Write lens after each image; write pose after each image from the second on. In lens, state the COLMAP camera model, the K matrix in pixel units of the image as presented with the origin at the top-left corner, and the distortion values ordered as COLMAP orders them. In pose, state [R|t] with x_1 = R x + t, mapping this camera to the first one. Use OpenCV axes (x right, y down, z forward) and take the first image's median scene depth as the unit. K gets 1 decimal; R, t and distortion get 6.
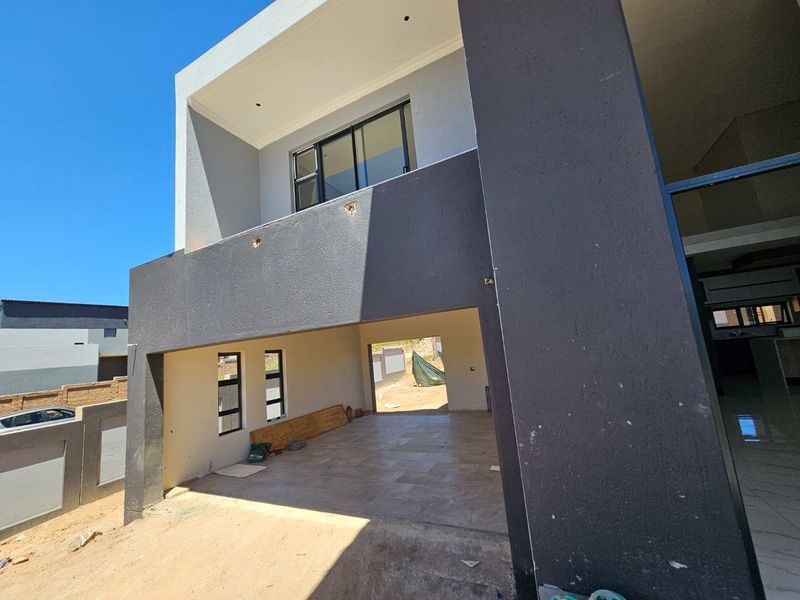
lens RADIAL K [[325.7, 0, 400.0], [0, 325.7, 300.0], [0, 0, 1]] dist [0.001436, 0.000313]
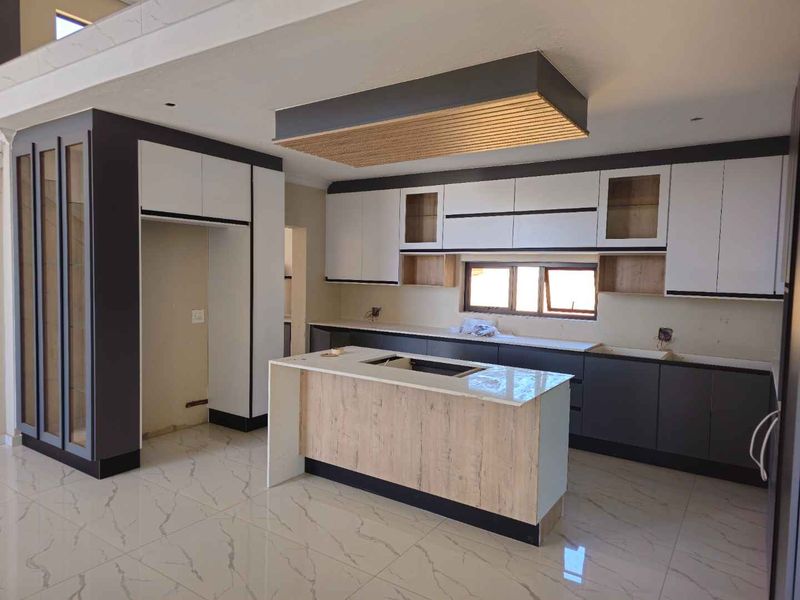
lens RADIAL K [[522.6, 0, 401.1], [0, 522.6, 294.9], [0, 0, 1]] dist [0.022172, 0.001669]
pose [[0.983040, 0.127911, -0.131416, 0.996379], [-0.099450, 0.973906, 0.204002, -0.061689], [0.154081, -0.187473, 0.970110, 0.335280]]
